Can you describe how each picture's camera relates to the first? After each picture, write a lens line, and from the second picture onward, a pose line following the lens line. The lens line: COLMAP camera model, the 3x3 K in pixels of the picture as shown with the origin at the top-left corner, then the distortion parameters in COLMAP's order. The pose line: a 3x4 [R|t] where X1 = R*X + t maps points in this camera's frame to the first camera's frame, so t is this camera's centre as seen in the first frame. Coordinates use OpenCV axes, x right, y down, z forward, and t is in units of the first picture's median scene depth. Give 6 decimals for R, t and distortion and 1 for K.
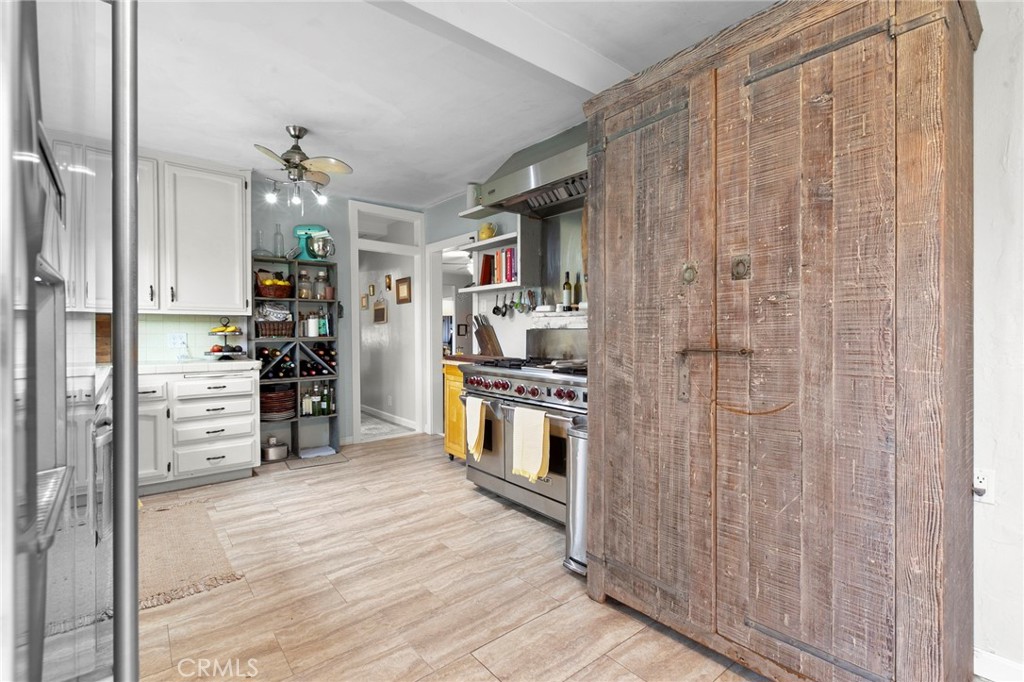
lens RADIAL K [[467.0, 0, 511.8], [0, 467.0, 337.3], [0, 0, 1]] dist [-0.002776, -0.000290]
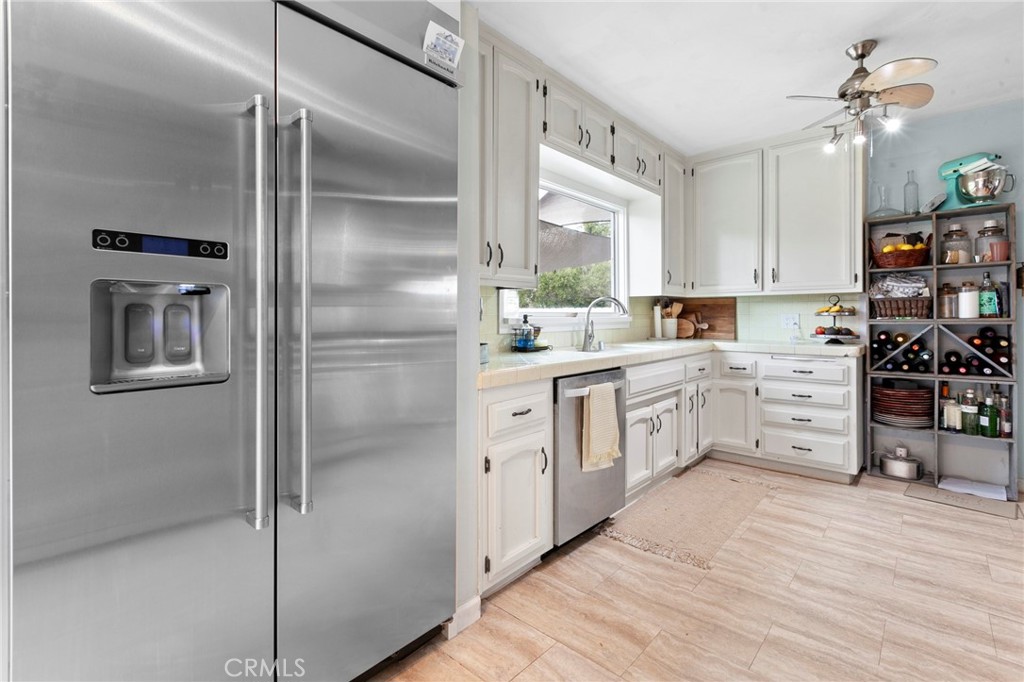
lens RADIAL K [[467.0, 0, 513.7], [0, 467.0, 316.3], [0, 0, 1]] dist [-0.002776, -0.000290]
pose [[0.146918, -0.001960, -0.989147, 0.189469], [-0.007863, 0.999964, -0.003149, 0.004321], [0.989117, 0.008241, 0.146897, 0.290928]]
